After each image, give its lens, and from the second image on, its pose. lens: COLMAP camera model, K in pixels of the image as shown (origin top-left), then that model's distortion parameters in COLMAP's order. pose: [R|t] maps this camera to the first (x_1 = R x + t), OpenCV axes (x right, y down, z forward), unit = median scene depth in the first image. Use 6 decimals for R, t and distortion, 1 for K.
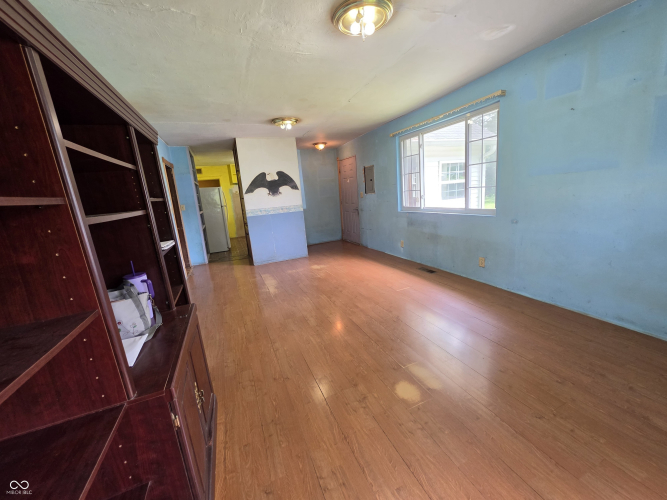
lens RADIAL K [[274.0, 0, 338.9], [0, 274.0, 246.0], [0, 0, 1]] dist [-0.001419, -0.000230]
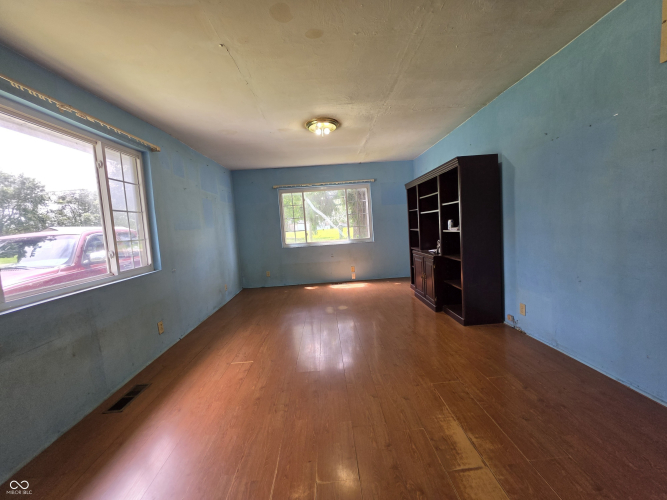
lens RADIAL K [[274.0, 0, 338.9], [0, 274.0, 246.0], [0, 0, 1]] dist [-0.001419, -0.000230]
pose [[-0.930100, 0.133384, 0.342231, -0.271732], [0.222017, 0.946419, 0.234521, -0.230423], [-0.292613, 0.294109, -0.909878, 1.416213]]
